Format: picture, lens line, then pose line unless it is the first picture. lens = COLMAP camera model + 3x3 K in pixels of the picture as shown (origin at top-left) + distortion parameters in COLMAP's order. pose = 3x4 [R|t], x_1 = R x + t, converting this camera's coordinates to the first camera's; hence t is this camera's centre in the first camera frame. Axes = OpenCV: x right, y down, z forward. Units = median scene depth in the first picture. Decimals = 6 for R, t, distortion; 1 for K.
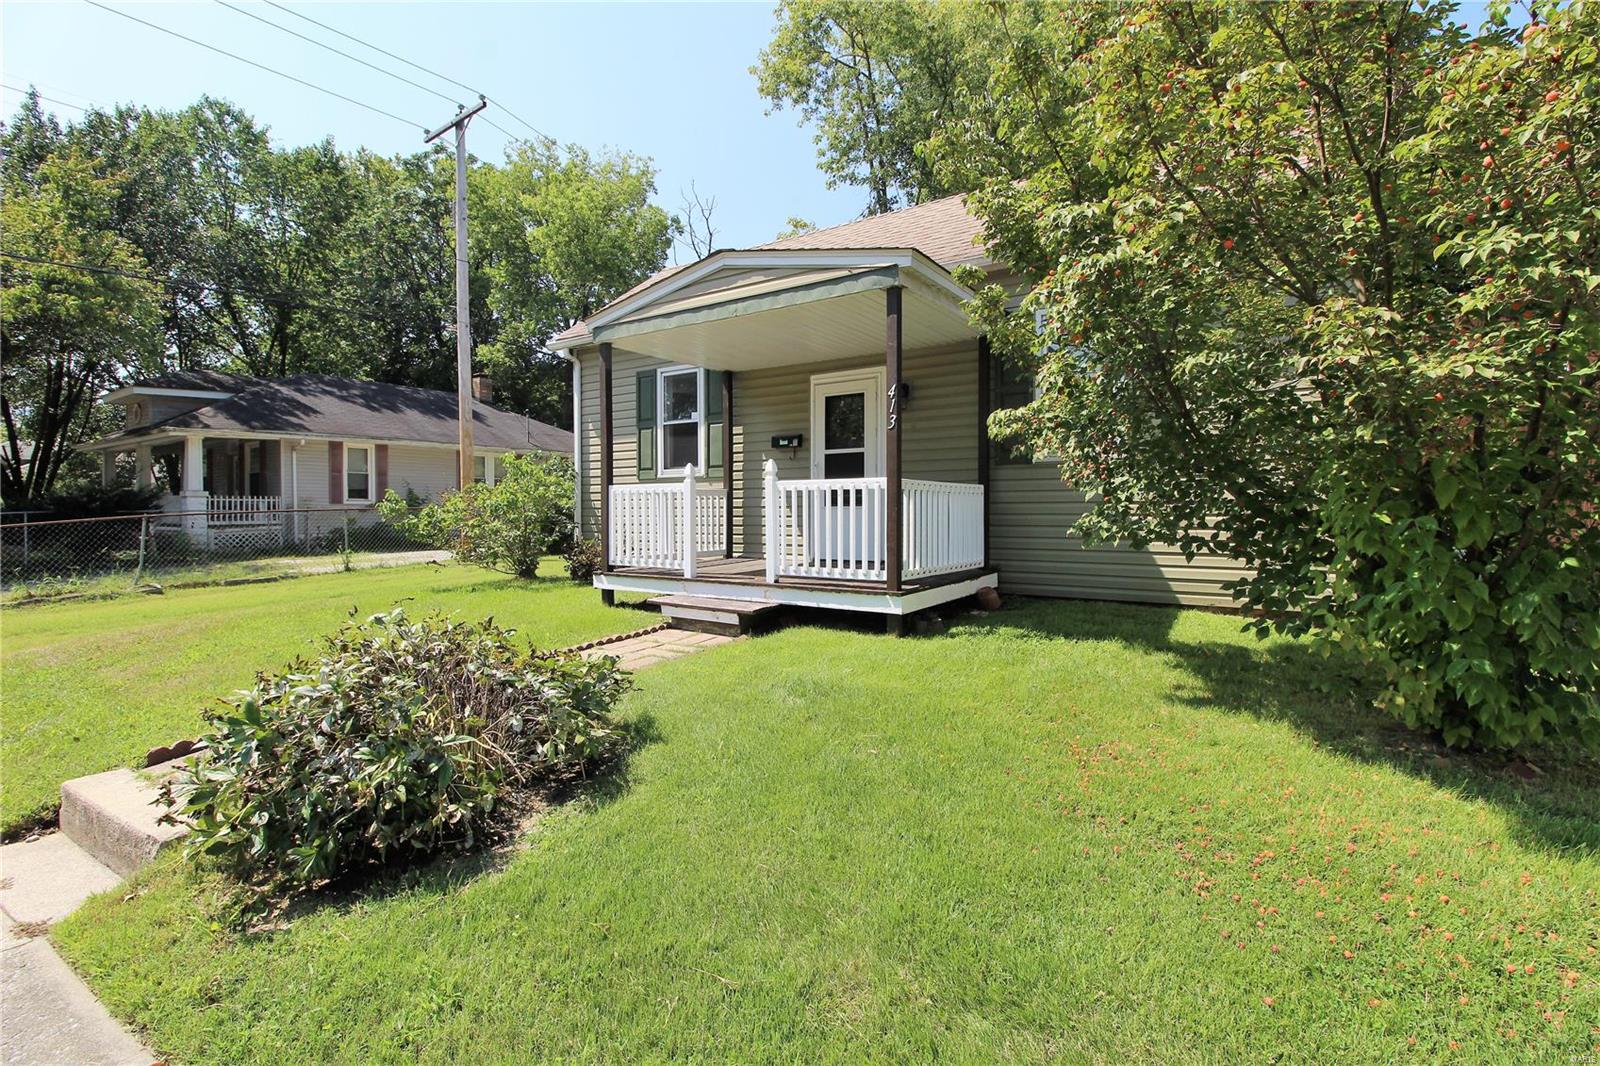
lens RADIAL K [[735.6, 0, 804.3], [0, 735.6, 526.1], [0, 0, 1]] dist [0.001431, -0.013876]
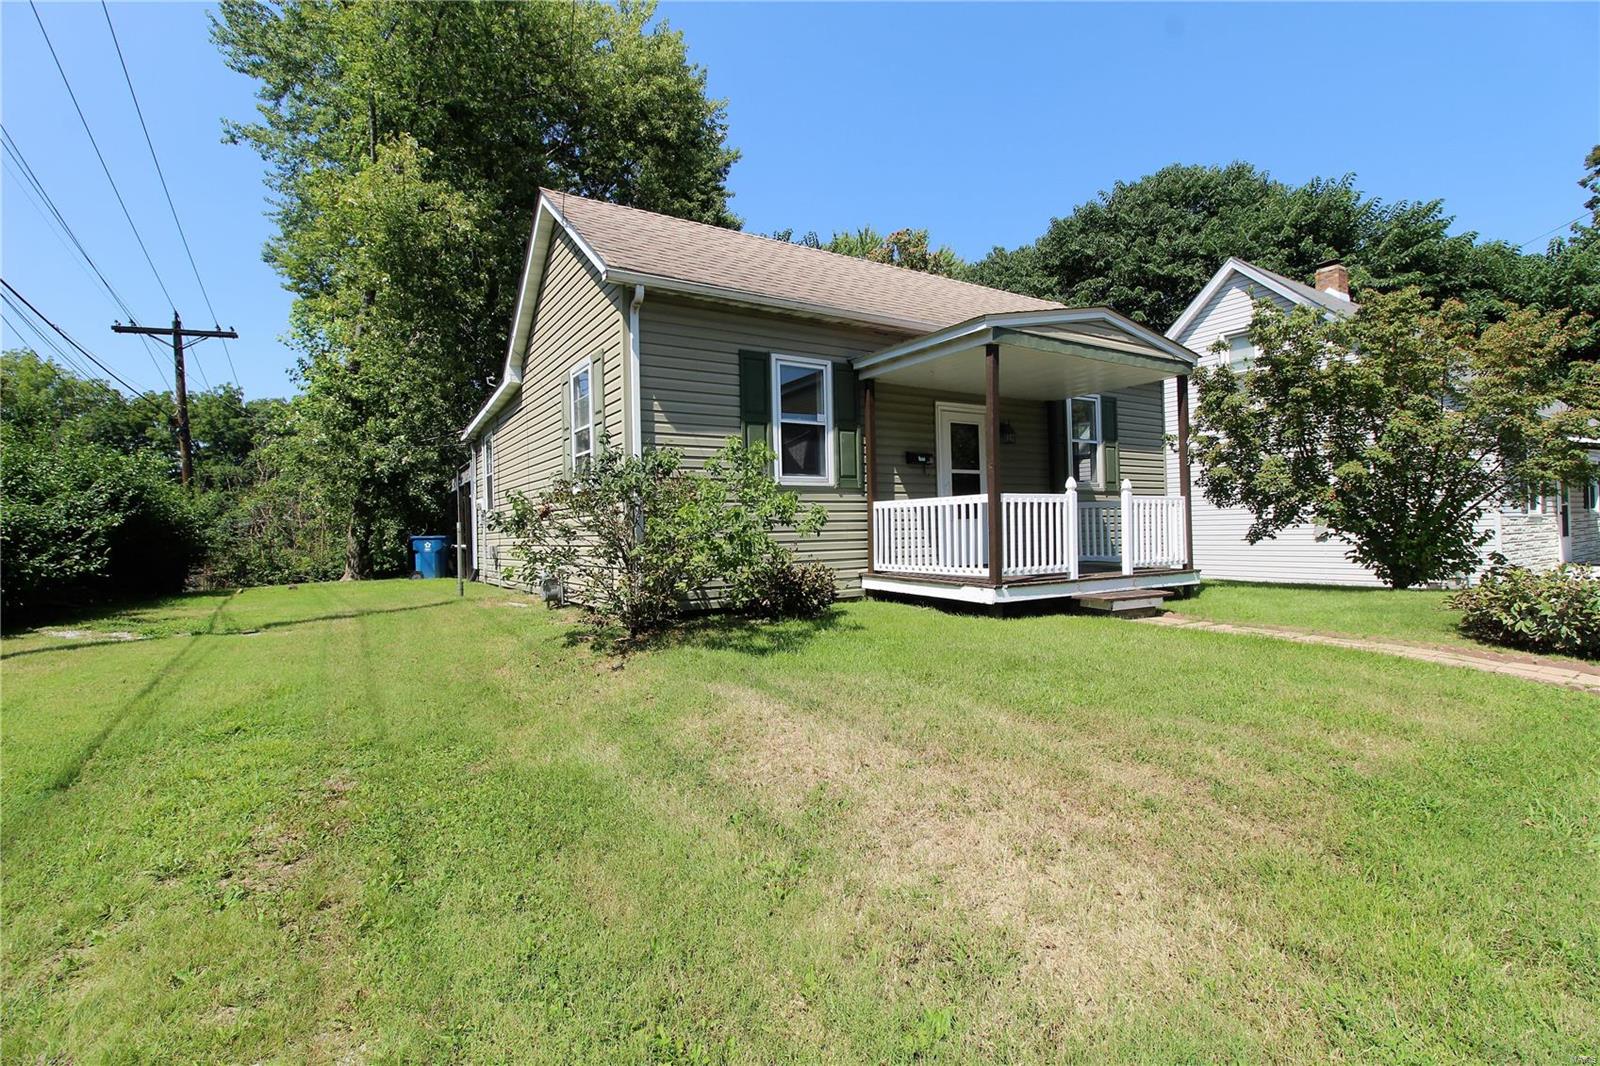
lens RADIAL K [[735.6, 0, 804.3], [0, 735.6, 526.1], [0, 0, 1]] dist [0.001431, -0.013876]
pose [[0.388642, -0.003769, 0.921381, -1.109426], [0.042510, 0.999000, -0.013844, -0.010165], [-0.920407, 0.044548, 0.388414, 0.775895]]
